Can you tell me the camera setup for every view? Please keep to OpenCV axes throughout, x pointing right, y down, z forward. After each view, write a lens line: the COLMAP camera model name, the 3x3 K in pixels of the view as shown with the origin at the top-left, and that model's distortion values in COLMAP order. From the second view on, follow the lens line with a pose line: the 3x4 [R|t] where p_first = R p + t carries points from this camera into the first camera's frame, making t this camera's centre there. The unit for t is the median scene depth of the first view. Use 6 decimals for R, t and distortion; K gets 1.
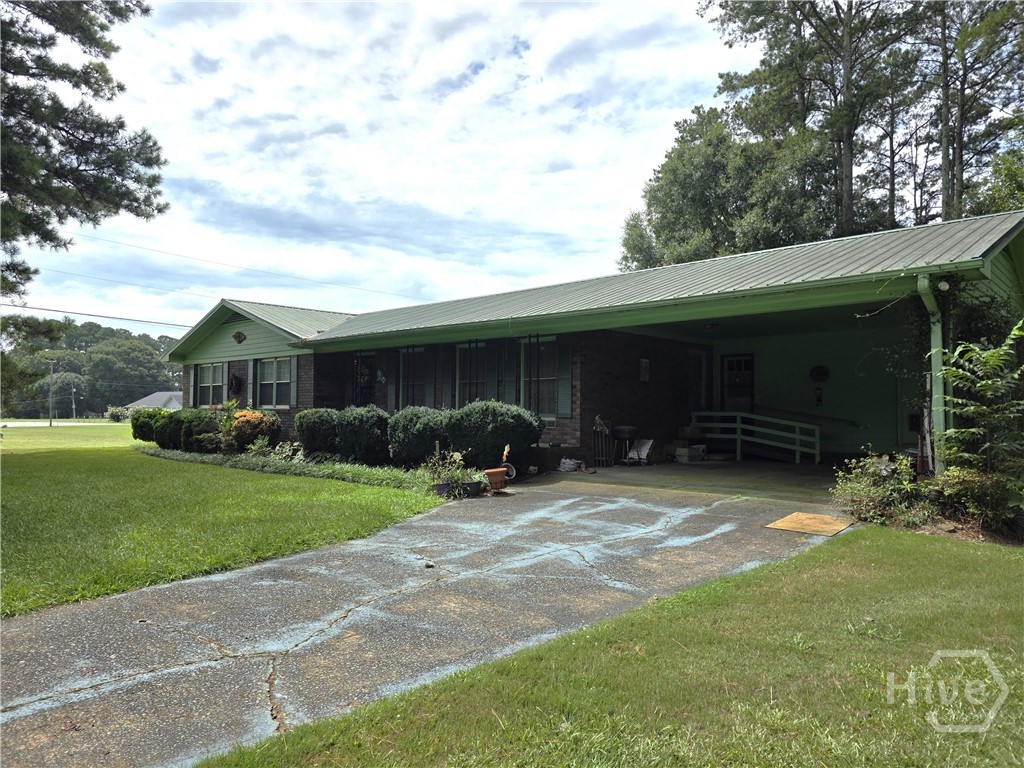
lens RADIAL K [[700.1, 0, 547.7], [0, 700.1, 382.9], [0, 0, 1]] dist [0.089389, -0.081397]
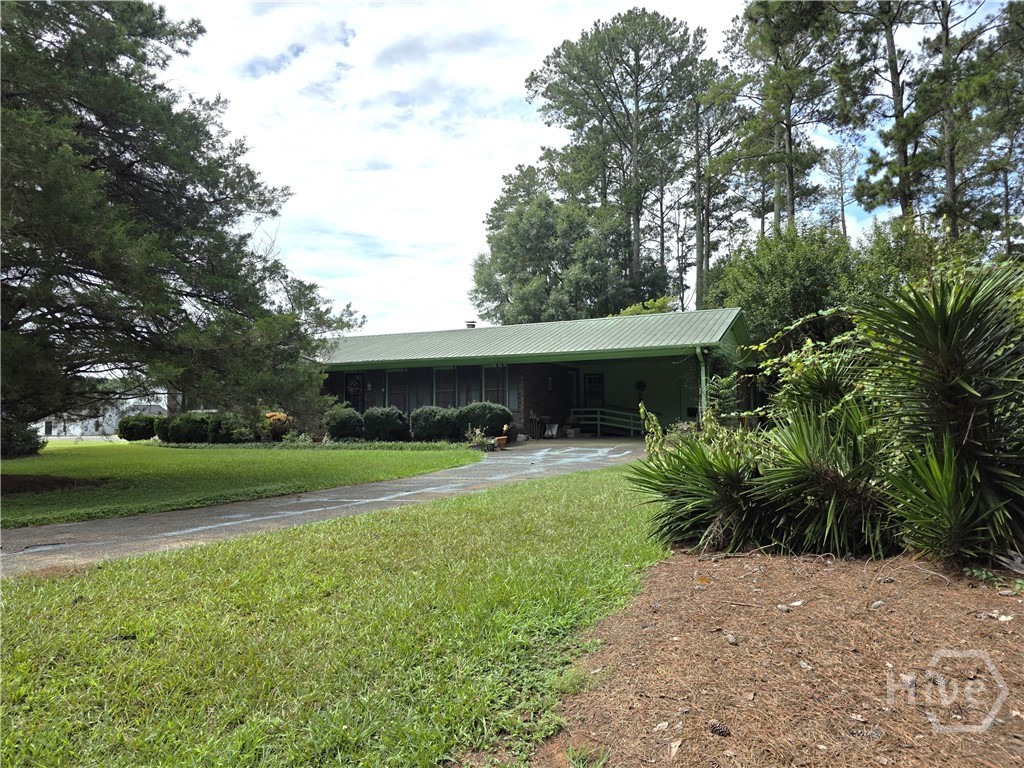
lens RADIAL K [[700.1, 0, 547.7], [0, 700.1, 382.9], [0, 0, 1]] dist [0.089389, -0.081397]
pose [[0.955083, -0.000197, 0.296337, -0.139770], [0.002750, 0.999963, -0.008201, -0.002522], [-0.296325, 0.008647, 0.955048, -0.234959]]
